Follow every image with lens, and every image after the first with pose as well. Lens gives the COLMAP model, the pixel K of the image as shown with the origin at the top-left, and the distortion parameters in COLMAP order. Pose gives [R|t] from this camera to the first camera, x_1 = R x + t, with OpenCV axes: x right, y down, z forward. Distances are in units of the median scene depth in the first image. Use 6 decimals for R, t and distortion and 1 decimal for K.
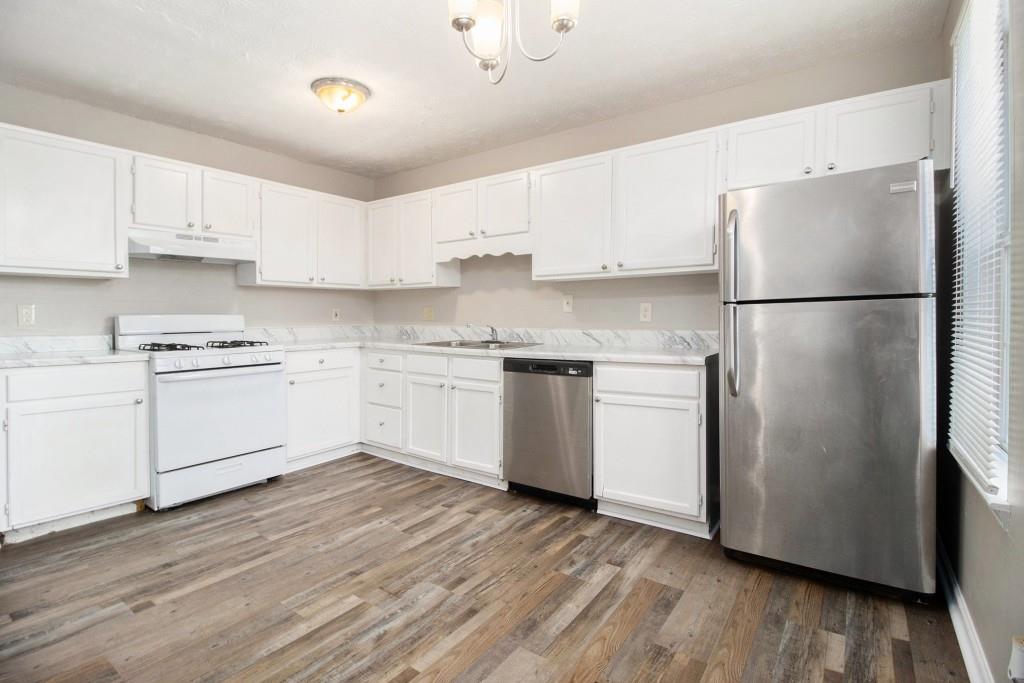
lens RADIAL K [[484.2, 0, 512.6], [0, 484.2, 323.5], [0, 0, 1]] dist [0.032124, -0.030541]
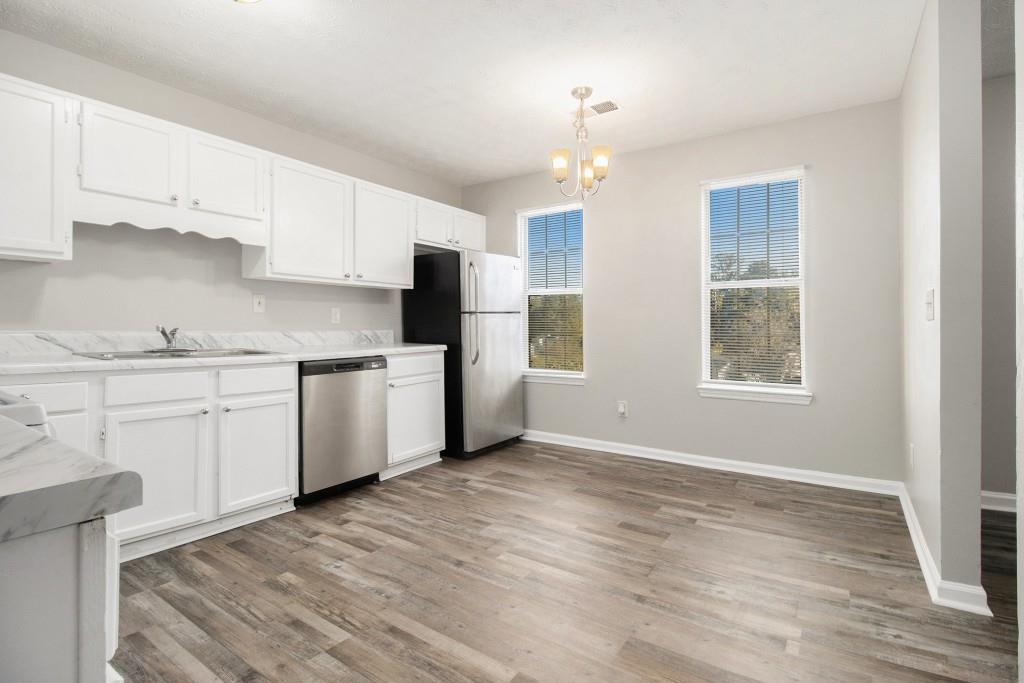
lens RADIAL K [[484.2, 0, 512.6], [0, 484.2, 323.5], [0, 0, 1]] dist [0.032124, -0.030541]
pose [[-0.032953, 0.023576, 0.999179, -1.058525], [-0.007704, 0.999686, -0.023842, 0.023434], [-0.999427, -0.008483, -0.032761, 0.716834]]
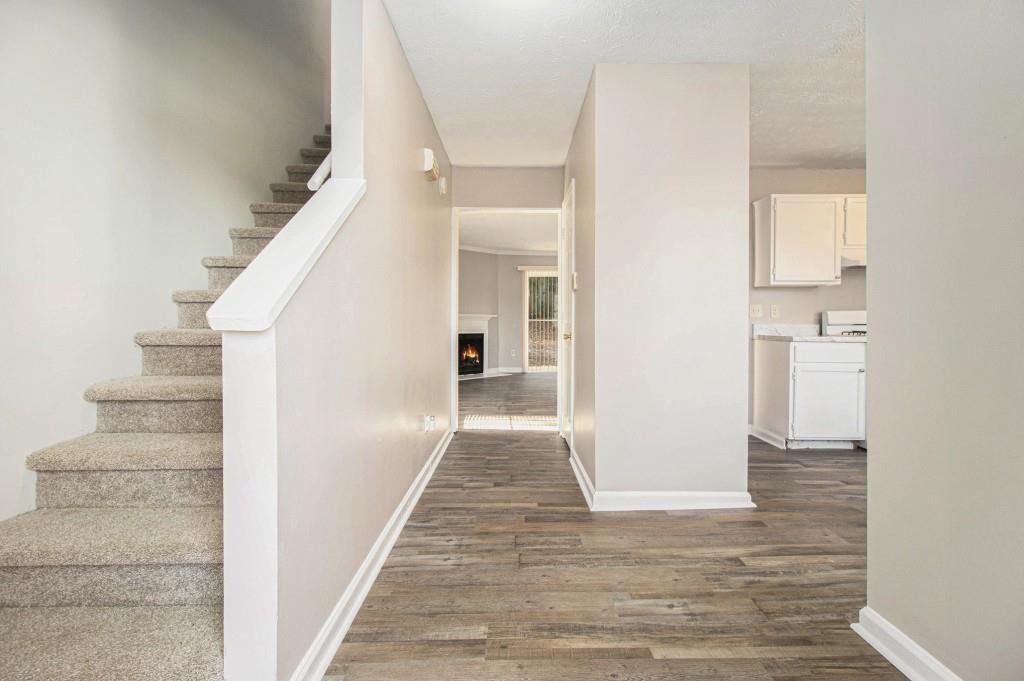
lens RADIAL K [[484.2, 0, 512.6], [0, 484.2, 322.5], [0, 0, 1]] dist [0.032124, -0.030541]
pose [[0.598817, 0.002377, -0.800882, -0.236313], [-0.012472, 0.999902, -0.006358, 0.042341], [0.800788, 0.013795, 0.598788, -0.669200]]
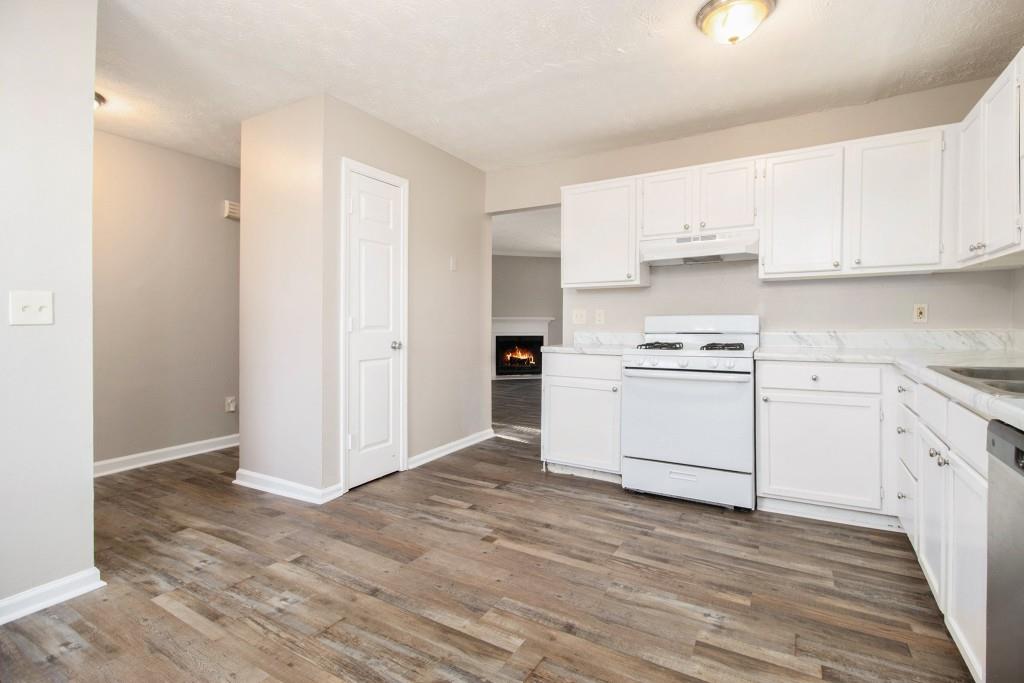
lens RADIAL K [[484.2, 0, 512.6], [0, 484.2, 323.5], [0, 0, 1]] dist [0.032124, -0.030541]
pose [[0.101775, 0.005105, -0.994794, 0.369383], [-0.012323, 0.999917, 0.003871, -0.000298], [0.994731, 0.011864, 0.101830, 0.632154]]
